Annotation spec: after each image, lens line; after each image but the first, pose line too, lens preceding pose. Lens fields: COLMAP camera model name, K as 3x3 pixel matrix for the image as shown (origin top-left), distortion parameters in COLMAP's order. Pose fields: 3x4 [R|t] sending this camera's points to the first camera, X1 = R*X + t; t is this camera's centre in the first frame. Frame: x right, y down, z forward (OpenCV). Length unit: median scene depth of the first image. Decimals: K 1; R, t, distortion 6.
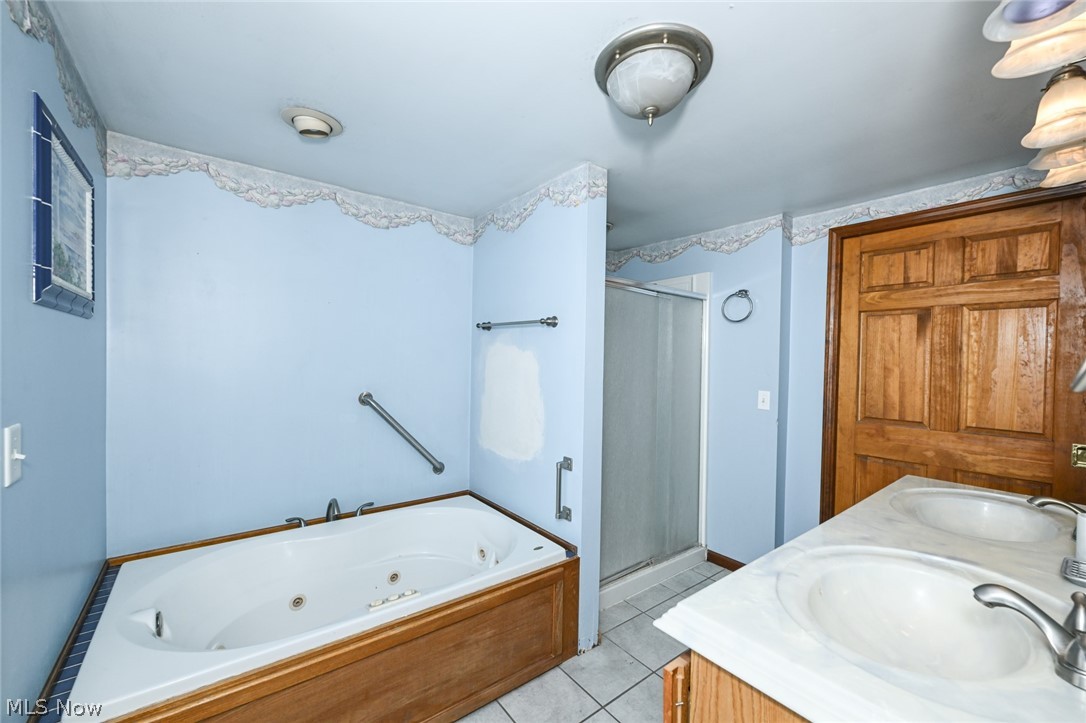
lens RADIAL K [[429.6, 0, 538.3], [0, 429.6, 363.5], [0, 0, 1]] dist [-0.000014, 0.000278]
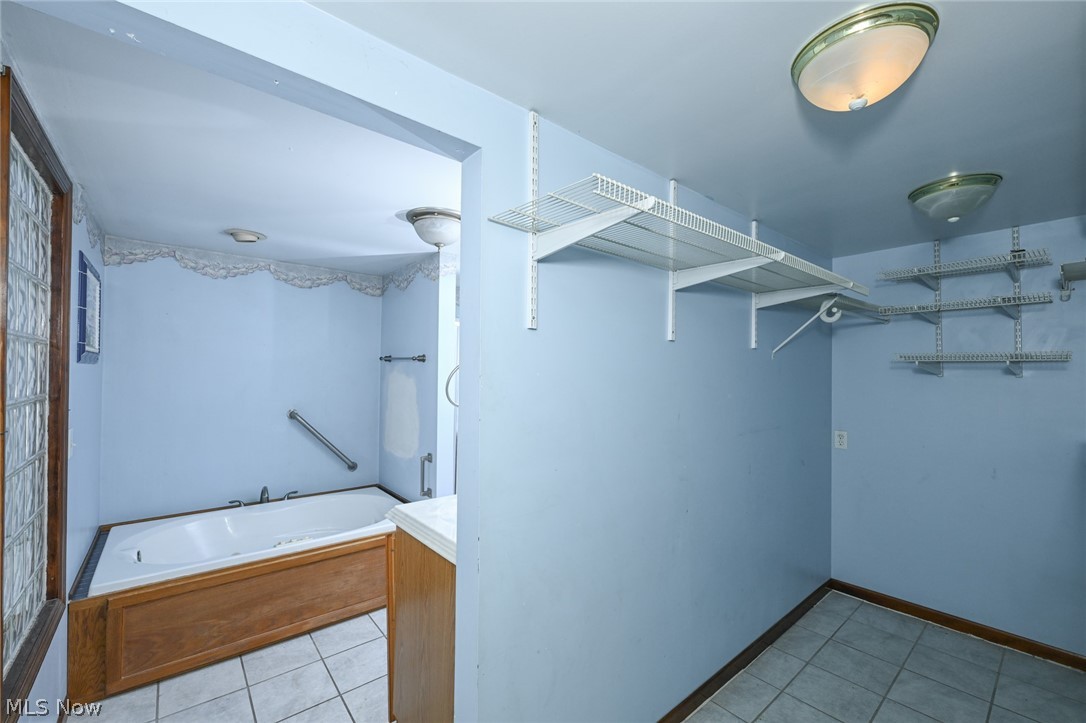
lens RADIAL K [[444.4, 0, 541.1], [0, 444.4, 365.8], [0, 0, 1]] dist [-0.000220, 0.000265]
pose [[0.999254, -0.006356, 0.038103, 0.372059], [0.007343, 0.999639, -0.025838, -0.031712], [-0.037925, 0.026098, 0.998940, -0.489449]]
